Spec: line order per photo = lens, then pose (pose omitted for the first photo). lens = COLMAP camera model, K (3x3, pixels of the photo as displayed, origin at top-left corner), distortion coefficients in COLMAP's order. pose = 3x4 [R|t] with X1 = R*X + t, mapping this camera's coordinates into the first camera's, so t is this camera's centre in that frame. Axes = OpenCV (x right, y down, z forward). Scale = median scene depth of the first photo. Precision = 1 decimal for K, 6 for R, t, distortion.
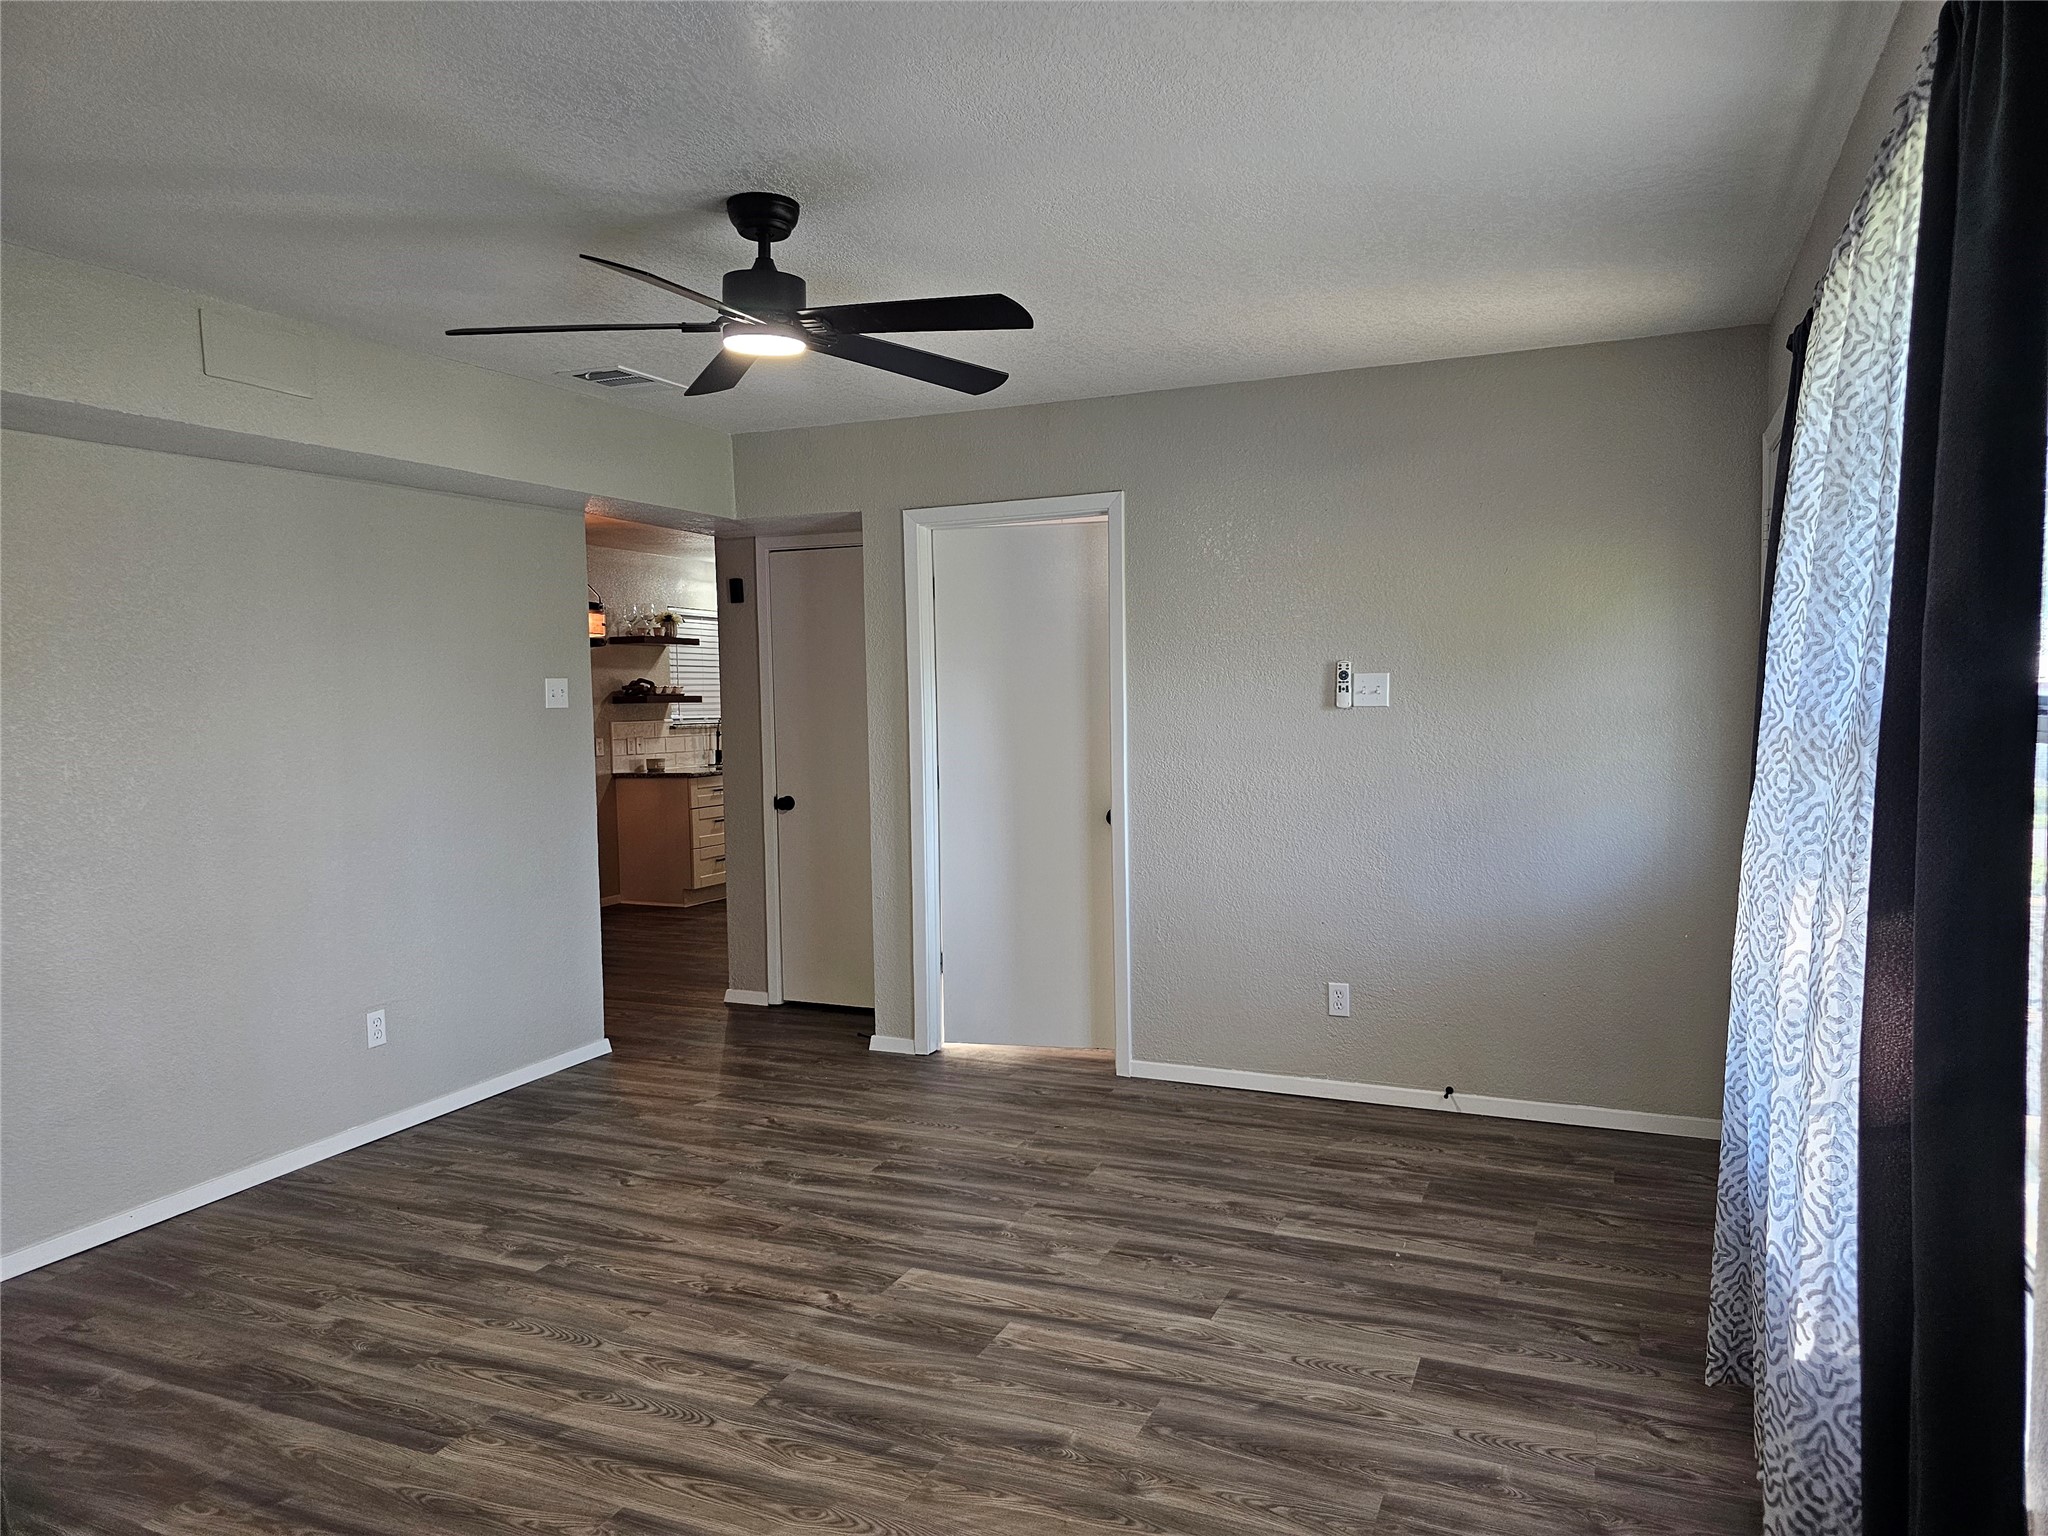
lens RADIAL K [[1392.1, 0, 1013.0], [0, 1392.1, 769.3], [0, 0, 1]] dist [0.058305, -0.057388]
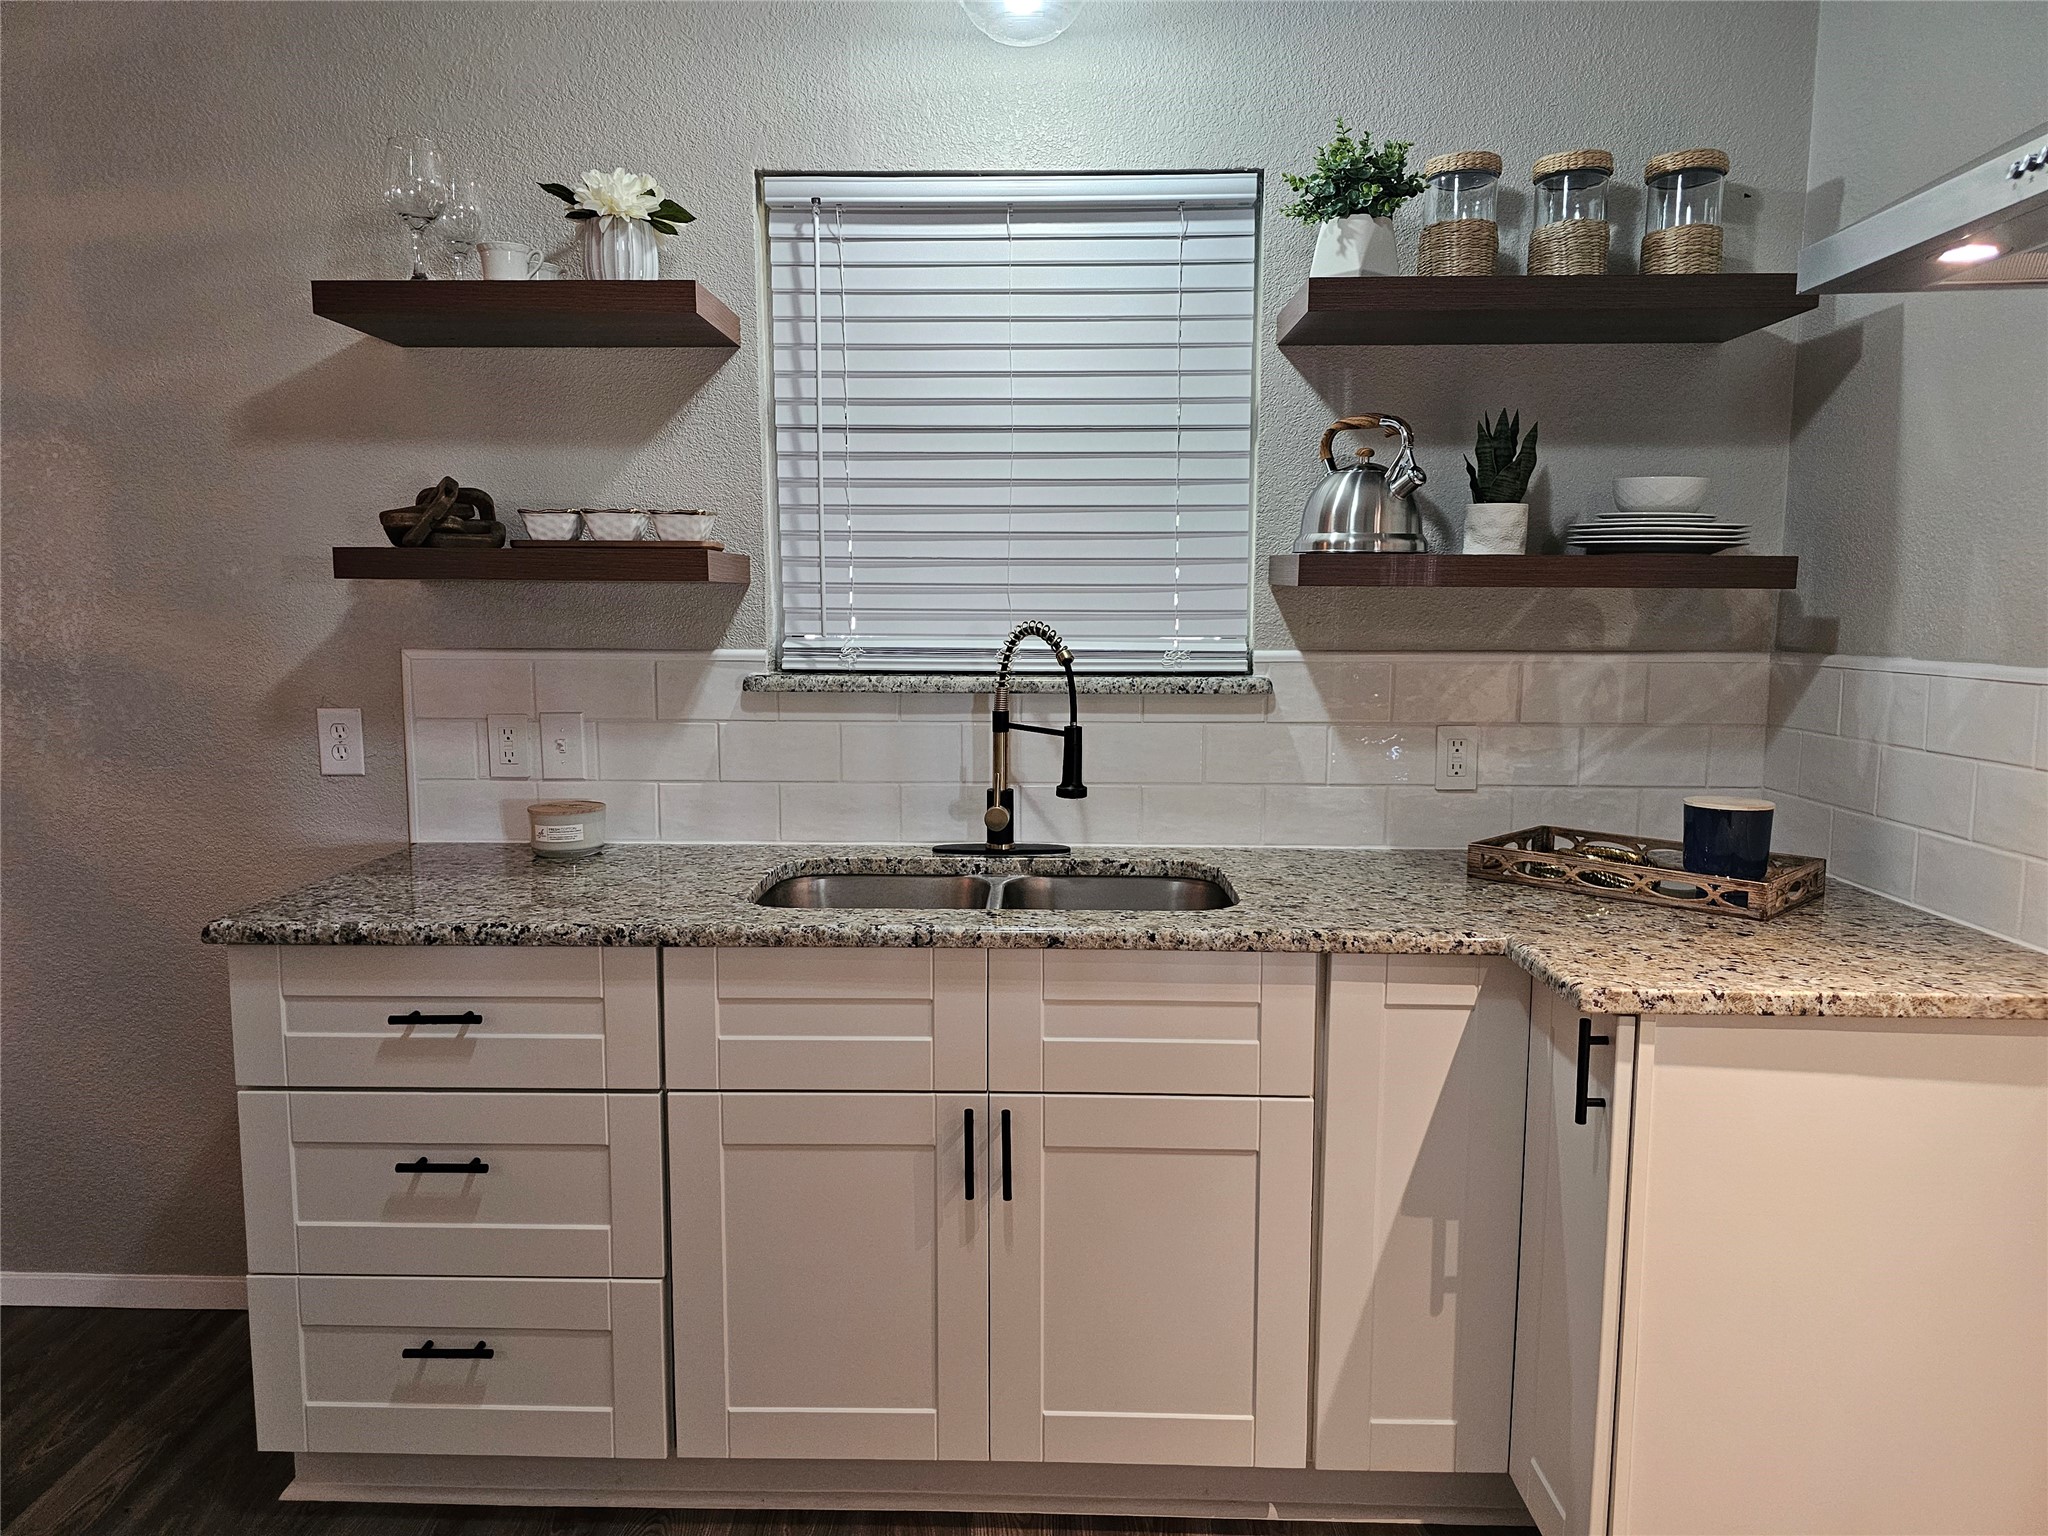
lens RADIAL K [[1392.1, 0, 1013.0], [0, 1392.1, 769.3], [0, 0, 1]] dist [0.058305, -0.057388]
pose [[0.382455, 0.125164, -0.915457, 0.003004], [-0.055044, 0.992109, 0.112648, -0.046935], [0.922333, 0.007308, 0.386326, 0.981739]]
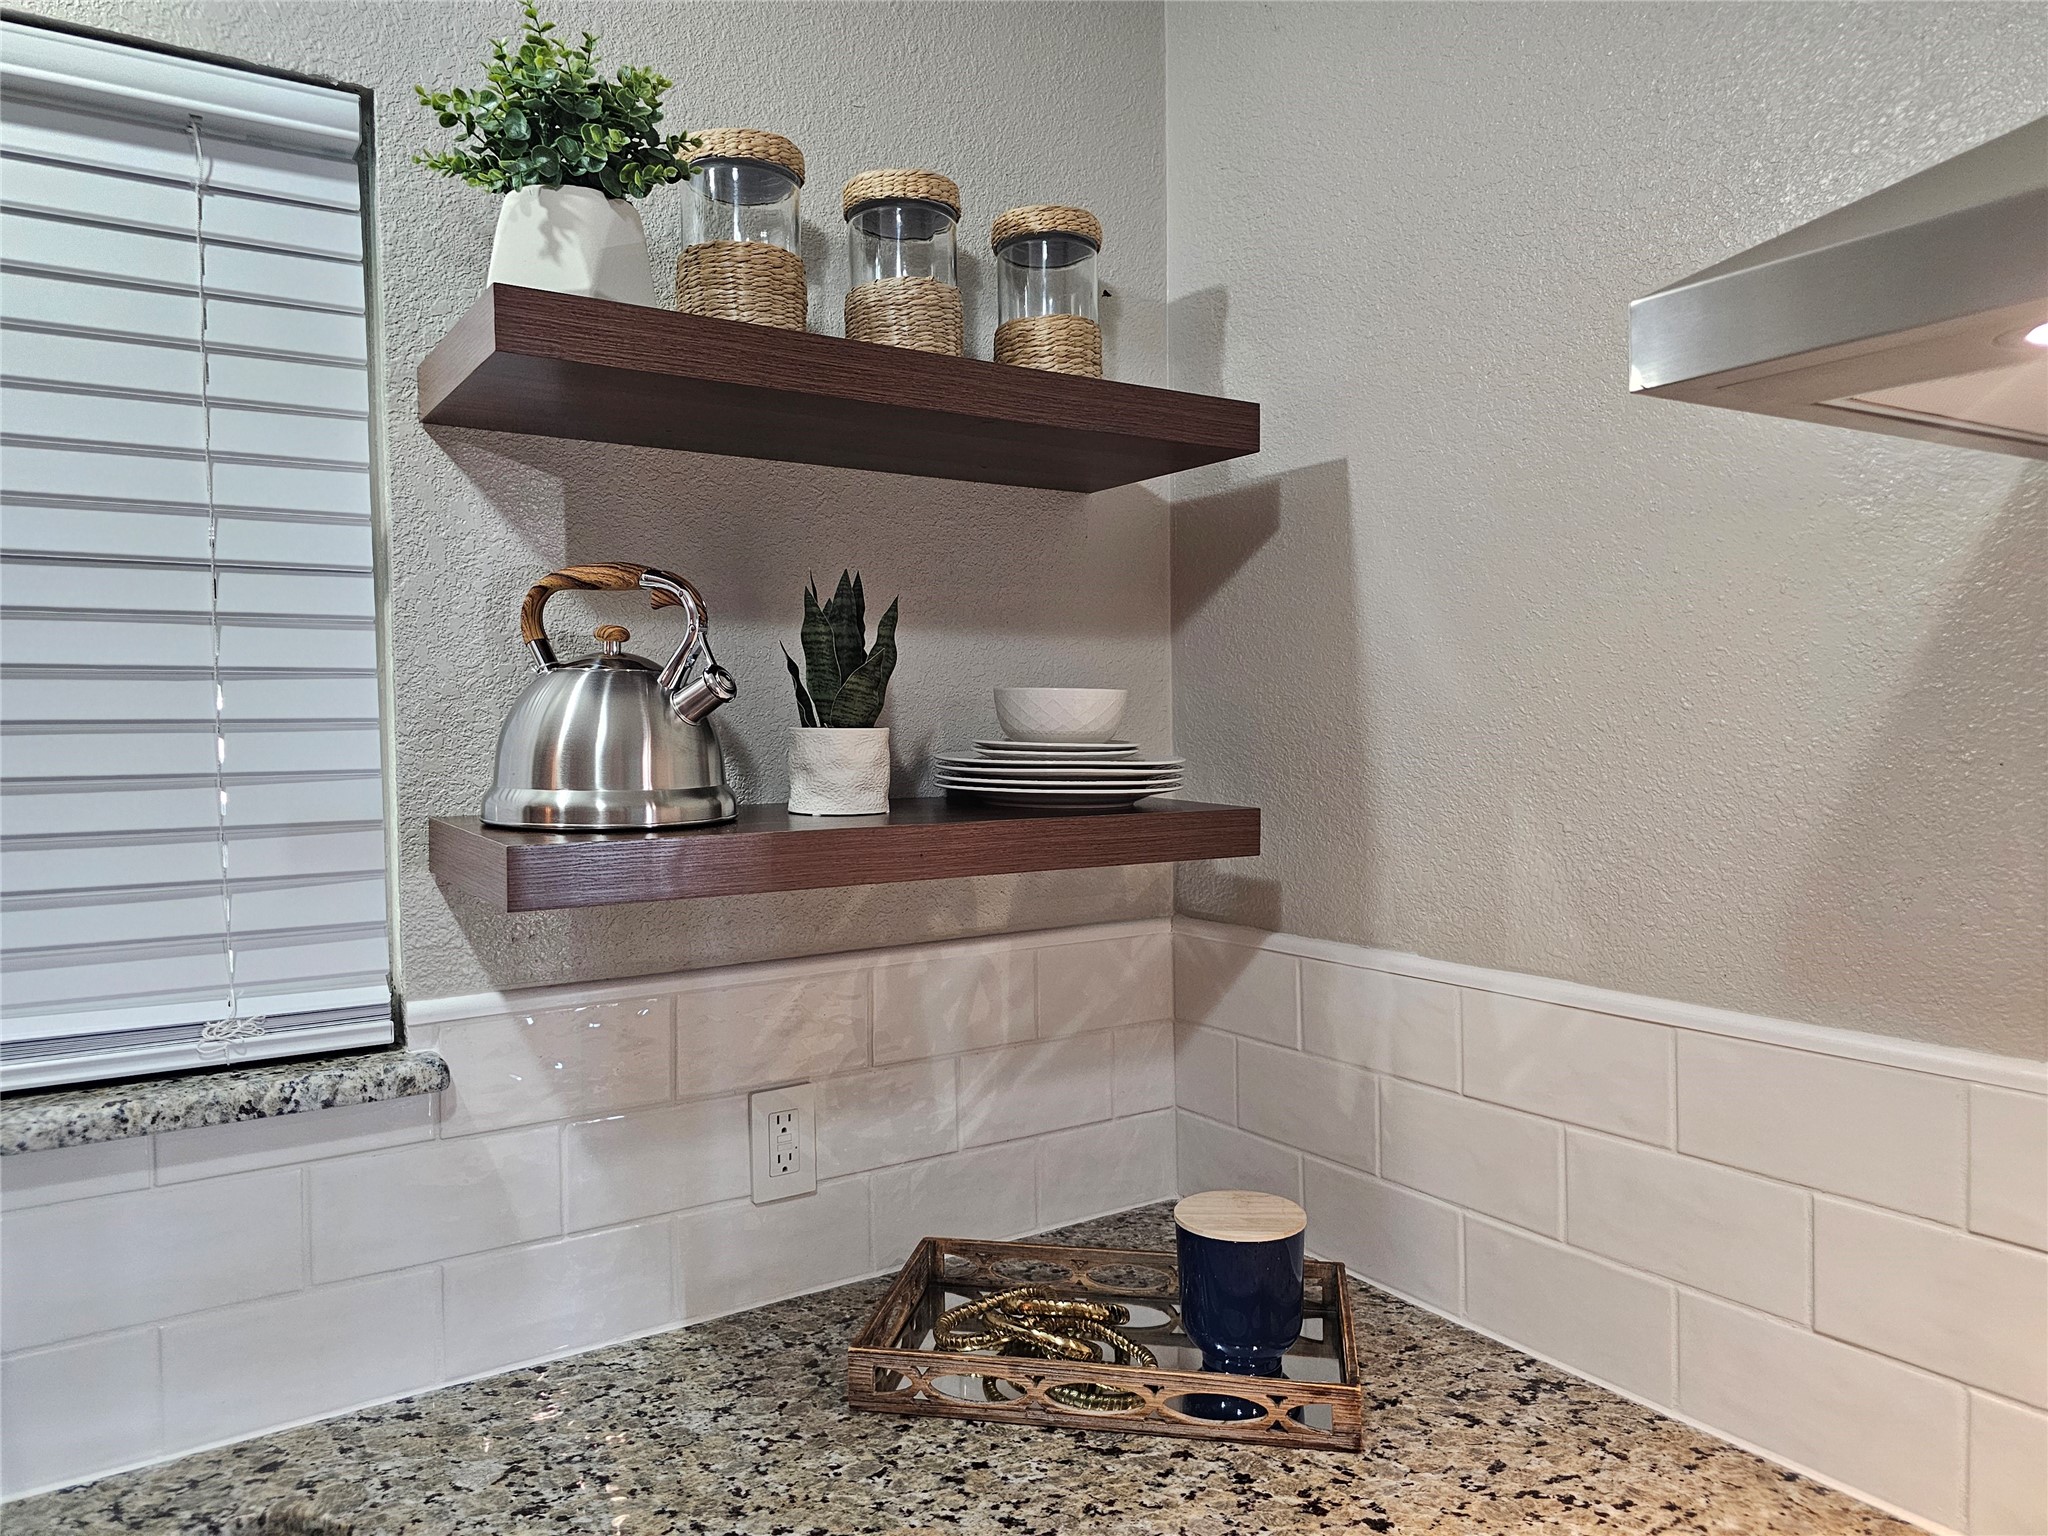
lens RADIAL K [[1392.1, 0, 1013.0], [0, 1392.1, 769.3], [0, 0, 1]] dist [0.058305, -0.057388]
pose [[0.836149, 0.021747, -0.548071, -0.097416], [-0.027438, 0.999621, -0.002197, -0.065107], [0.547816, 0.016875, 0.836429, 1.041607]]
